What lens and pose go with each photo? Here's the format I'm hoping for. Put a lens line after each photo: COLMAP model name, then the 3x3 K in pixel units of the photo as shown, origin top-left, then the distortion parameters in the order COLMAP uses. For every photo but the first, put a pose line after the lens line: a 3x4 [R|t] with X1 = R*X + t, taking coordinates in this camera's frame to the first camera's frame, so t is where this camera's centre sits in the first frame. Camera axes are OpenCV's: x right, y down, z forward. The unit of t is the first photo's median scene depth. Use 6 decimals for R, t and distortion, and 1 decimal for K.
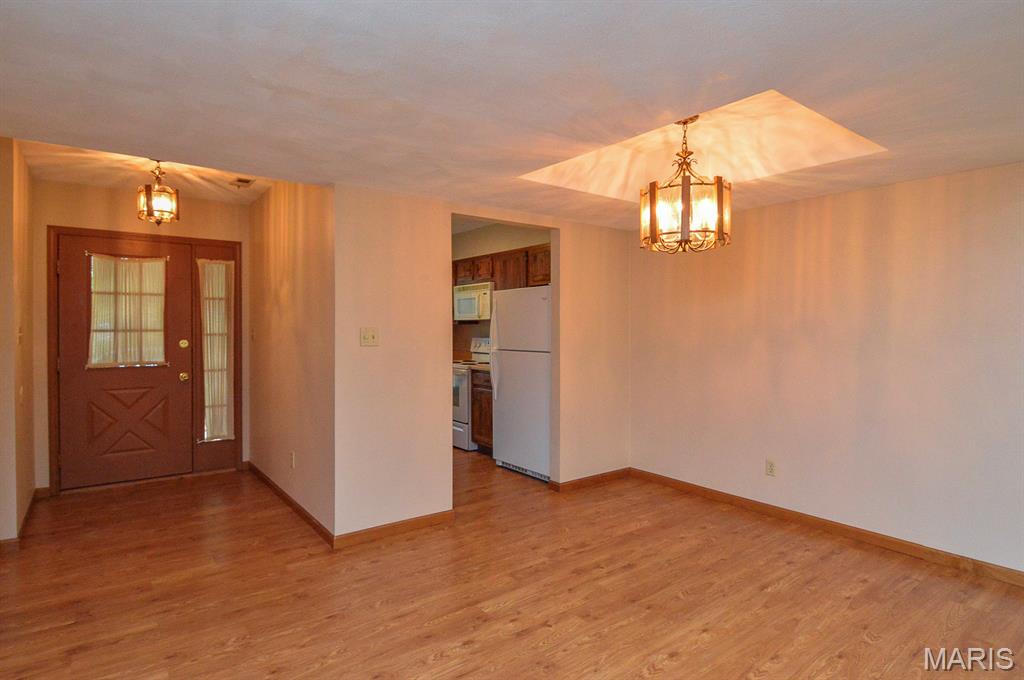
lens RADIAL K [[544.0, 0, 515.2], [0, 544.0, 346.2], [0, 0, 1]] dist [0.023860, -0.027920]
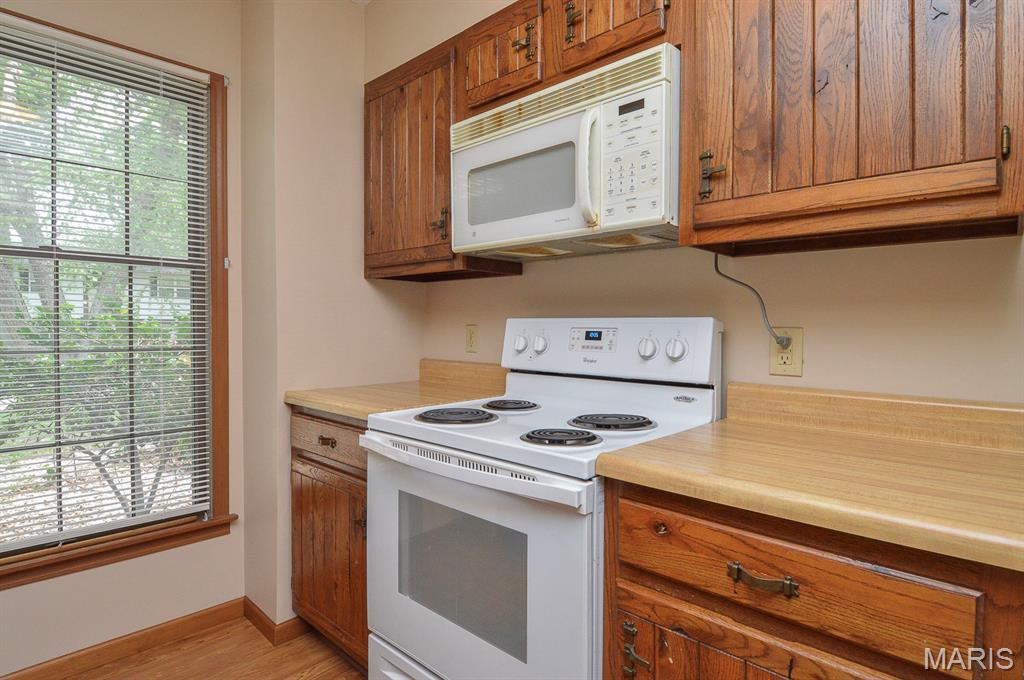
lens RADIAL K [[557.9, 0, 526.8], [0, 557.9, 339.6], [0, 0, 1]] dist [0.023620, -0.033370]
pose [[0.988540, 0.000742, 0.150955, -0.181897], [0.000433, 0.999970, -0.007754, -0.003313], [-0.150956, 0.007730, 0.988510, 1.120543]]
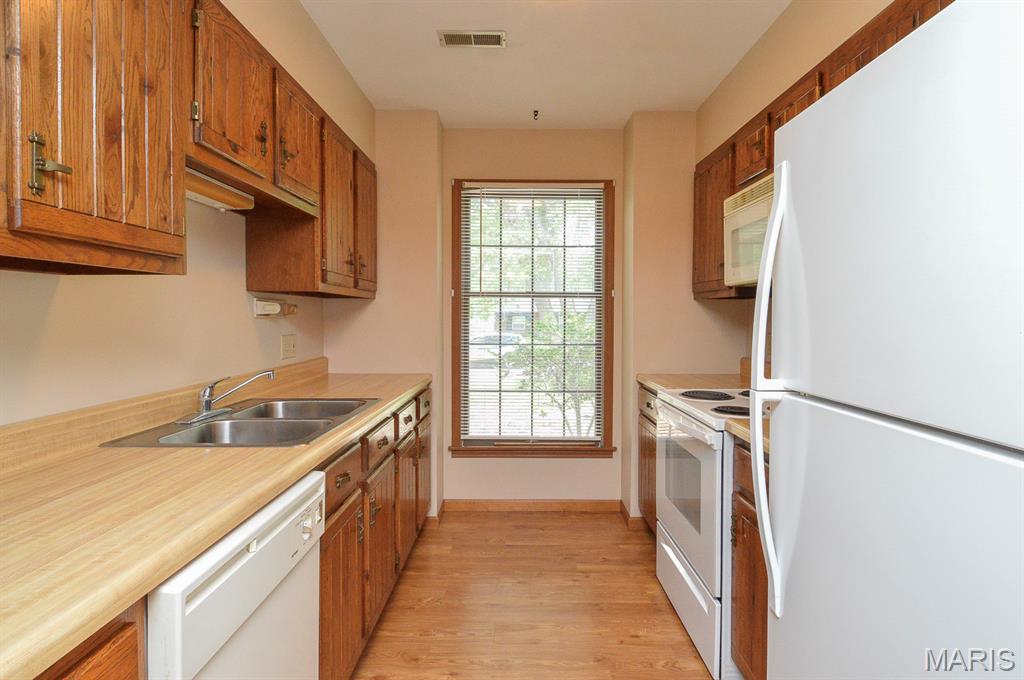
lens RADIAL K [[544.0, 0, 515.2], [0, 544.0, 346.2], [0, 0, 1]] dist [0.023860, -0.027920]
pose [[0.788486, 0.036613, -0.613962, 0.013841], [-0.023779, 0.999295, 0.029054, -0.018007], [0.614593, -0.008310, 0.788800, 0.930054]]
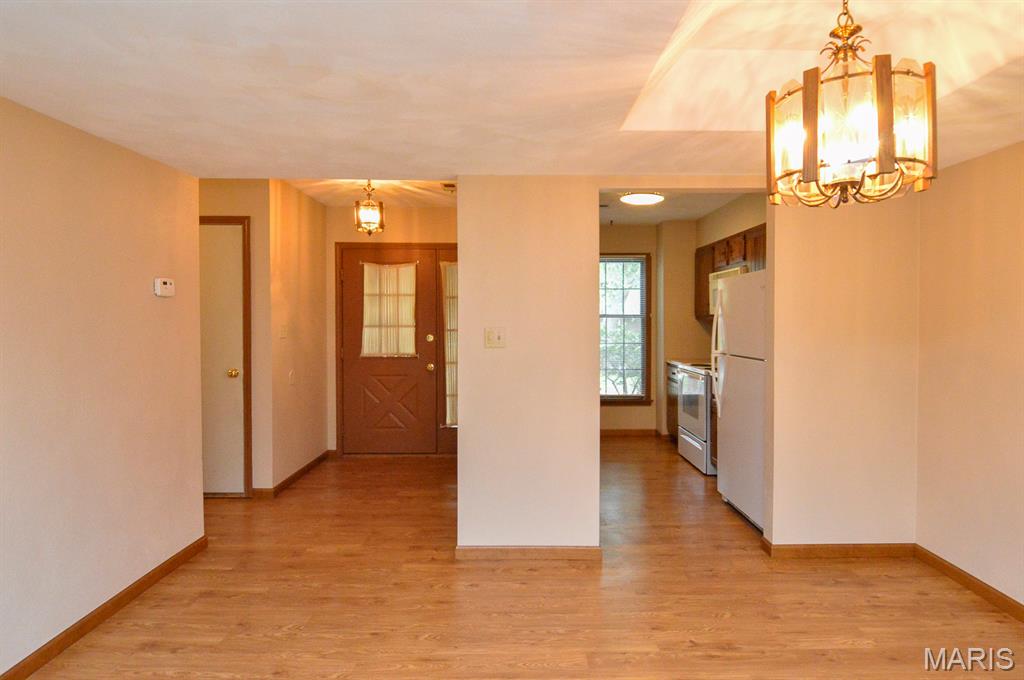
lens RADIAL K [[557.9, 0, 526.8], [0, 557.9, 339.6], [0, 0, 1]] dist [0.023620, -0.033370]
pose [[0.802006, 0.022947, -0.596875, 0.269469], [-0.020493, 0.999731, 0.010899, -0.020125], [0.596964, 0.003491, 0.802260, 0.226220]]
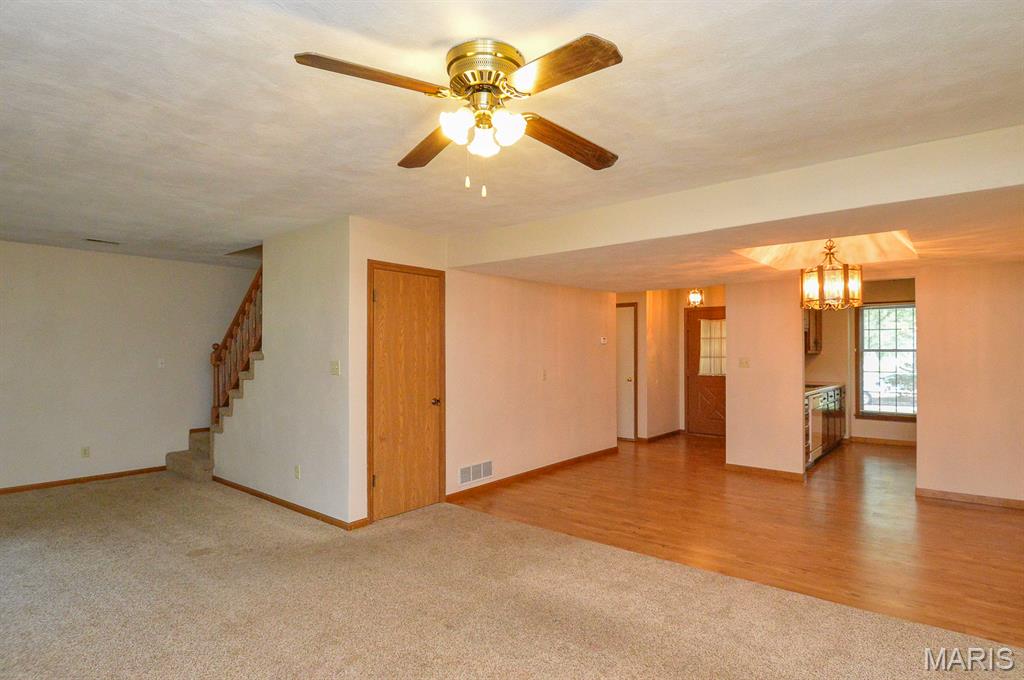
lens RADIAL K [[544.0, 0, 515.2], [0, 544.0, 346.2], [0, 0, 1]] dist [0.023860, -0.027920]
pose [[0.237978, -0.008754, -0.971231, 1.078199], [-0.030433, 0.999401, -0.016465, -0.014947], [0.970794, 0.033476, 0.237569, -0.162816]]
